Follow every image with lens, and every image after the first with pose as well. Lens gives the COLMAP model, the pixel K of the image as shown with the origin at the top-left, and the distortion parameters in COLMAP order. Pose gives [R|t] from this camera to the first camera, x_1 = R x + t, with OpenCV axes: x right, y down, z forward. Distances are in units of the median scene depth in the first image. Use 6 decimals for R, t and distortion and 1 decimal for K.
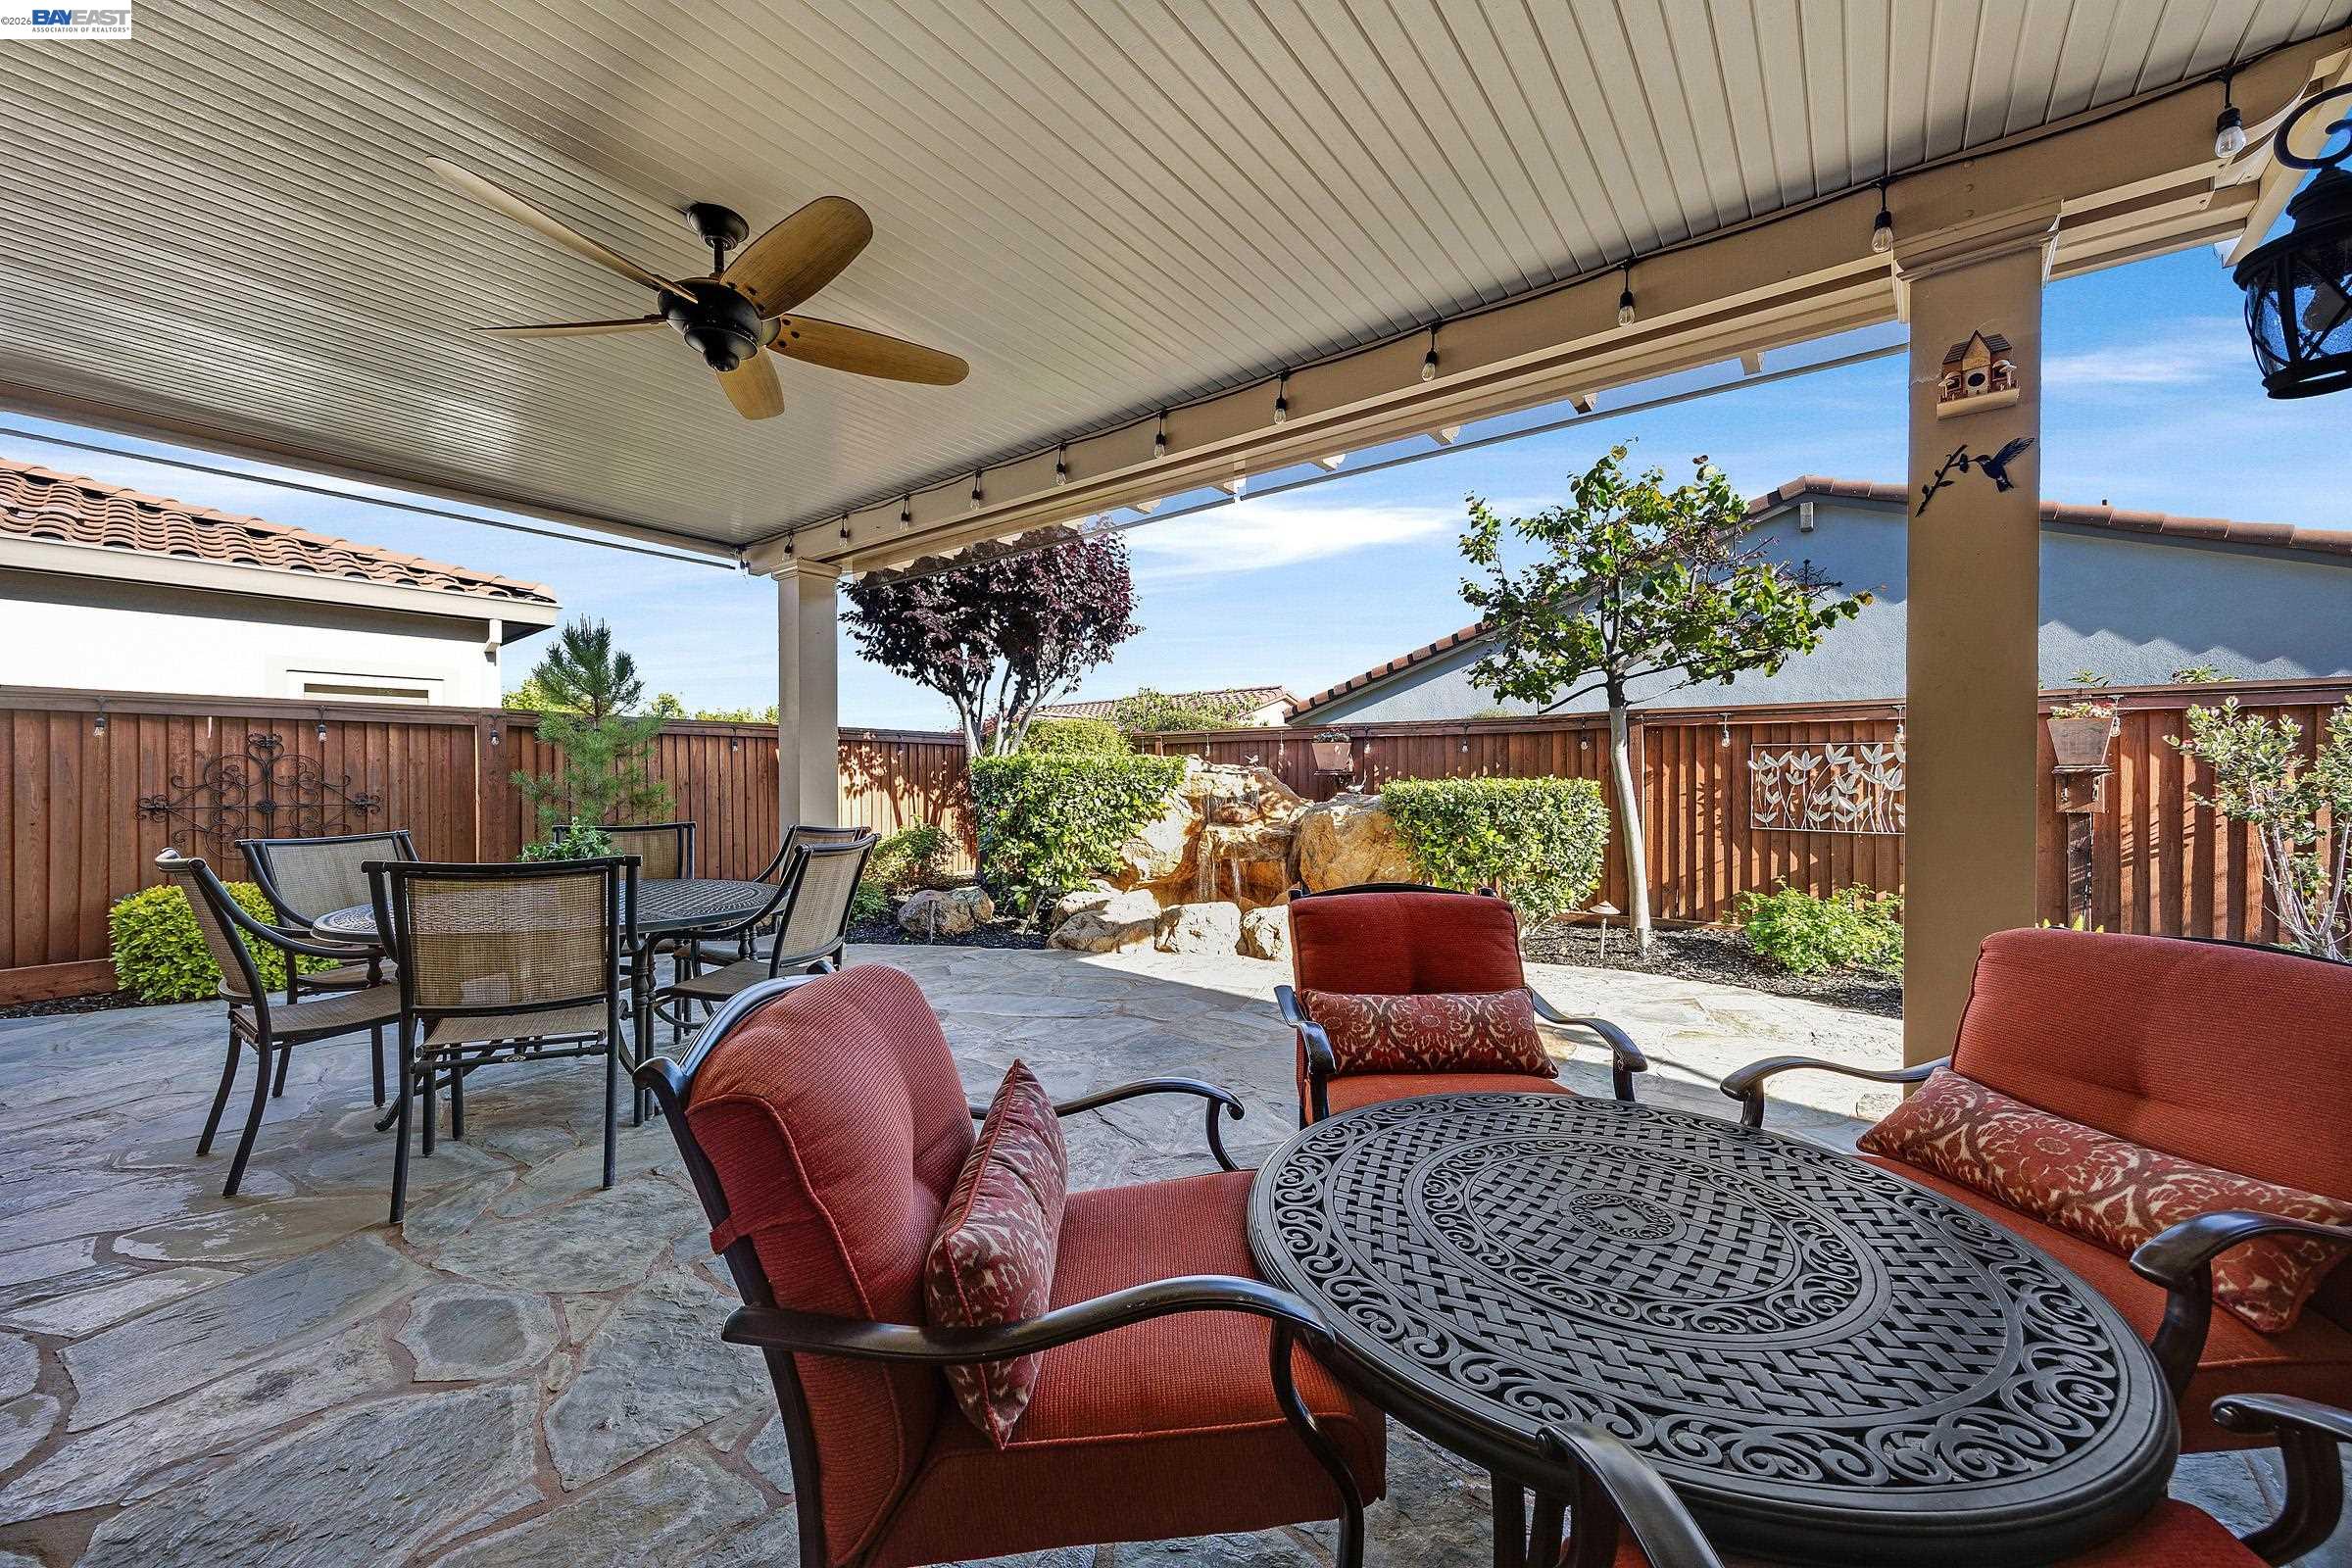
lens RADIAL K [[899.7, 0, 1176.0], [0, 899.7, 784.0], [0, 0, 1]] dist [-0.001238, -0.000199]
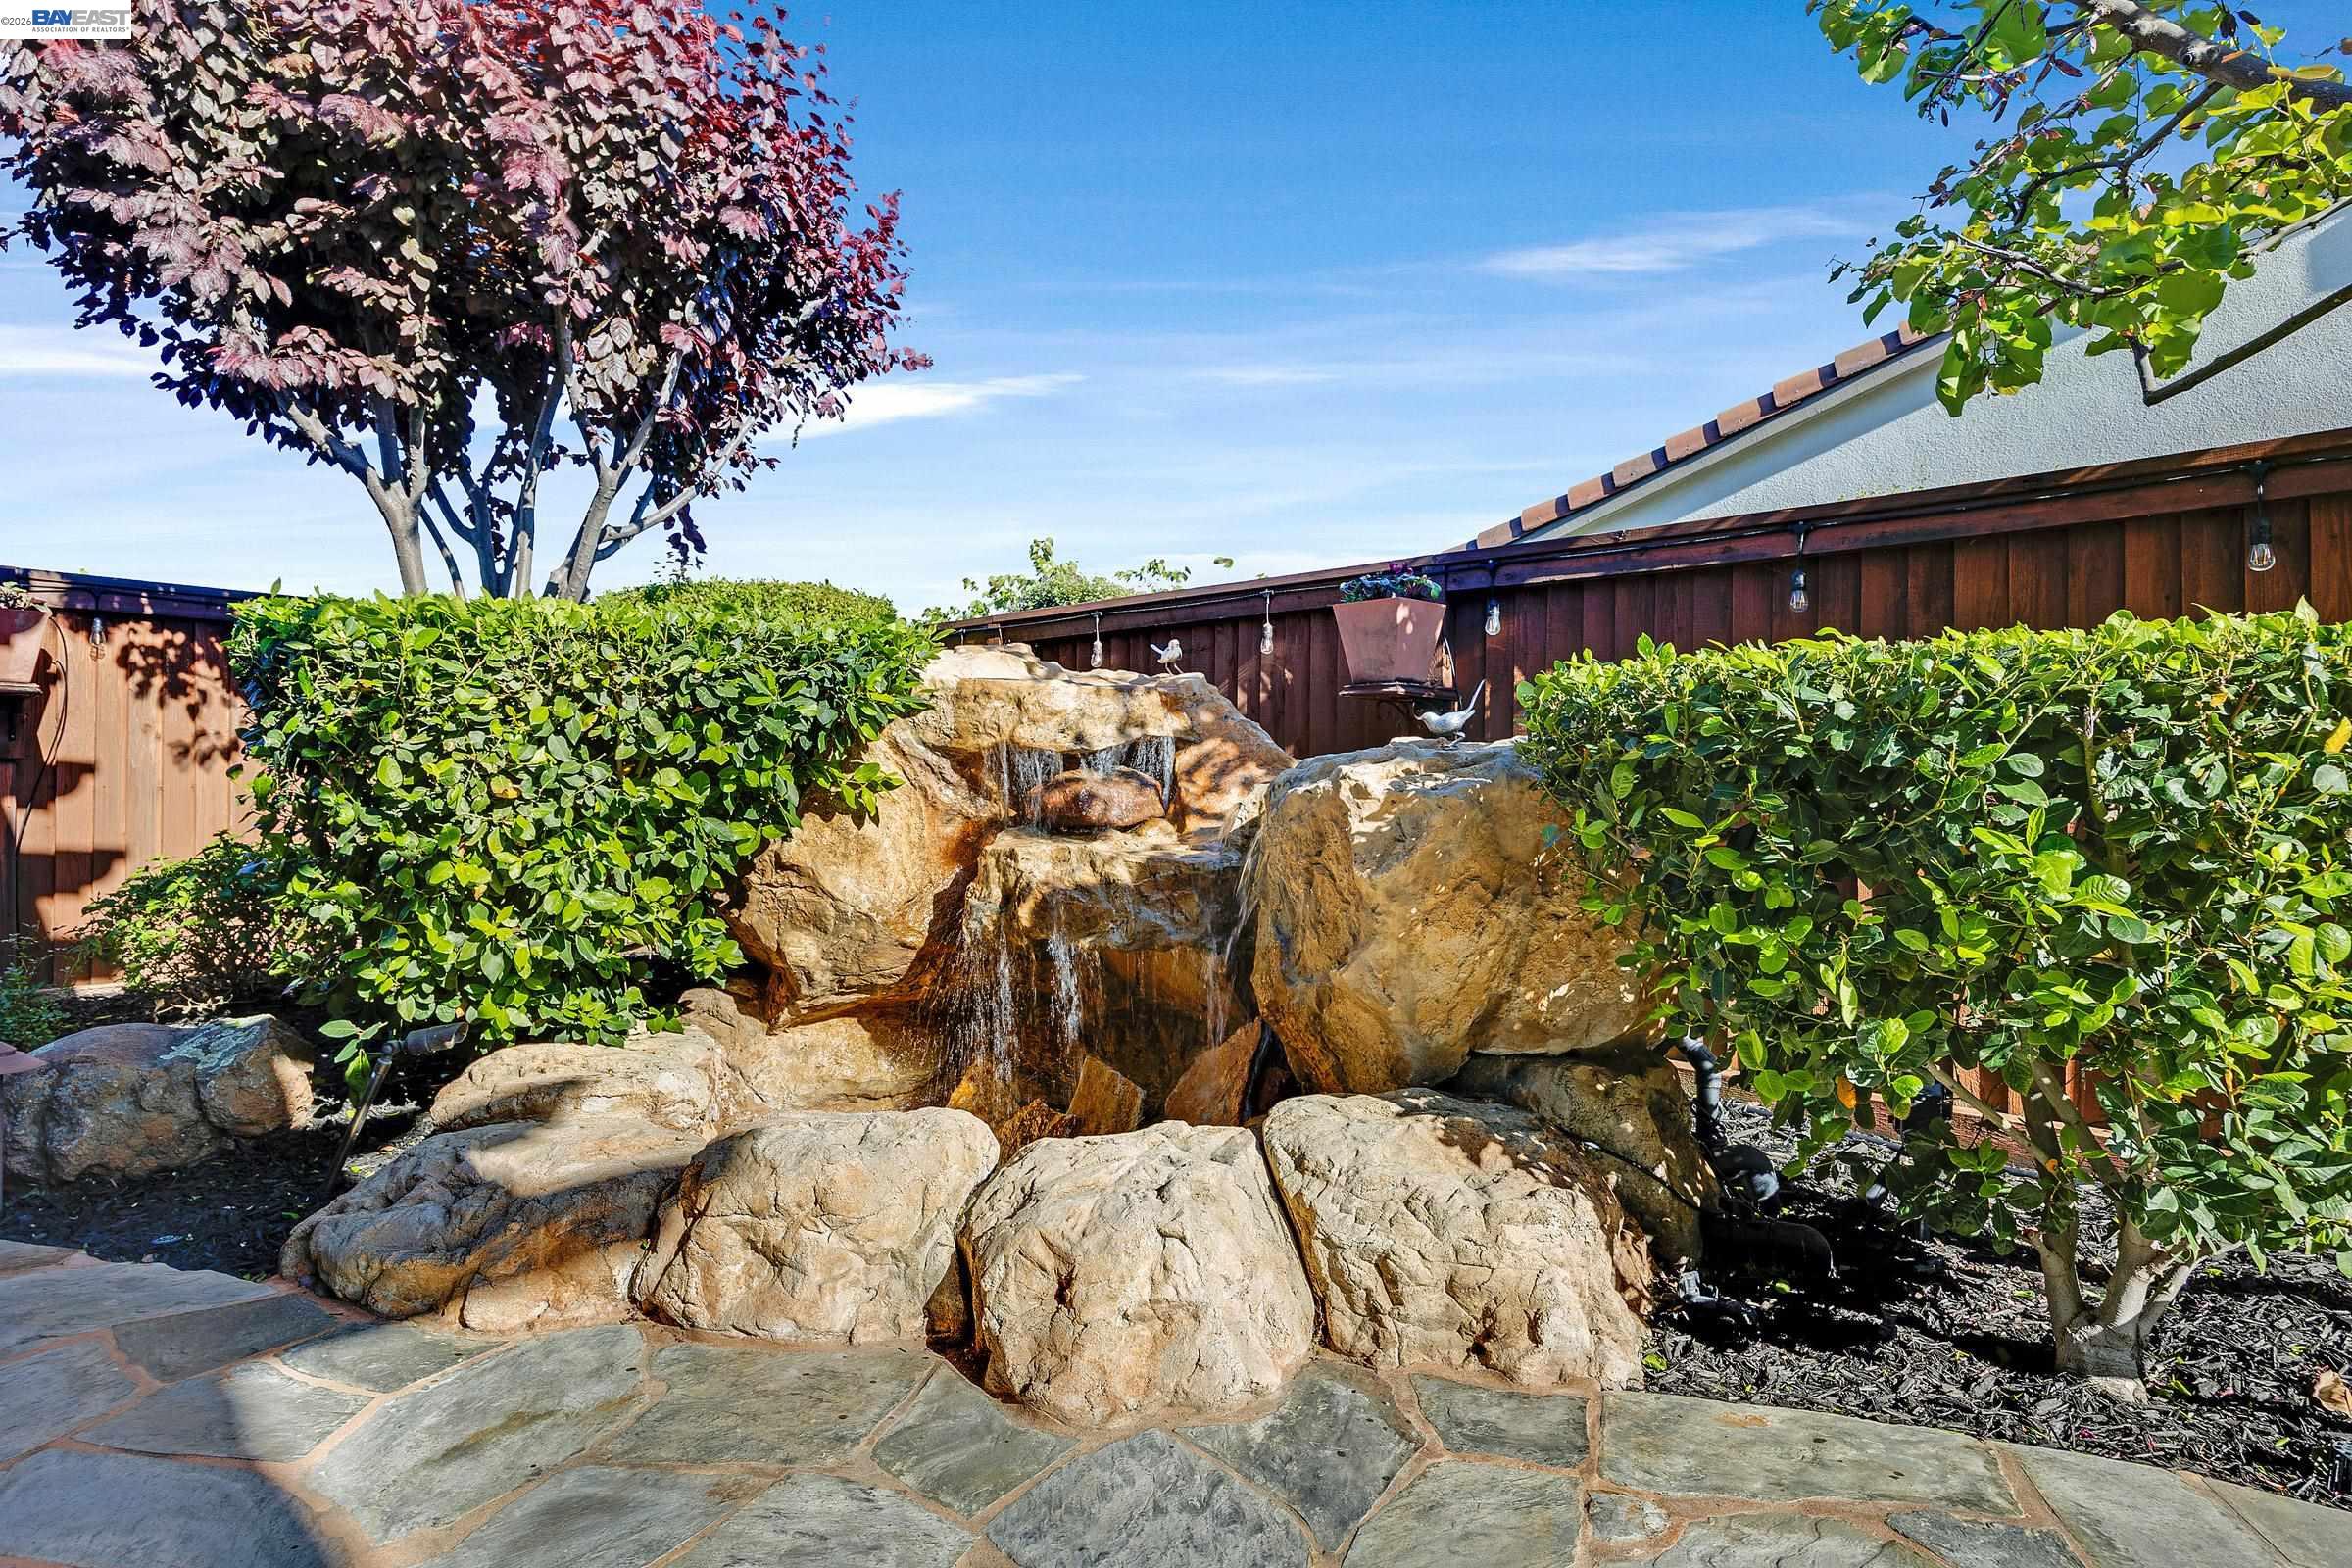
lens RADIAL K [[1299.4, 0, 1176.0], [0, 1299.4, 784.0], [0, 0, 1]] dist [0.001826, 0.000047]
pose [[0.998471, 0.006864, -0.054857, 0.128686], [-0.007206, 0.999956, -0.006047, 0.030434], [0.054813, 0.006433, 0.998476, 0.535357]]
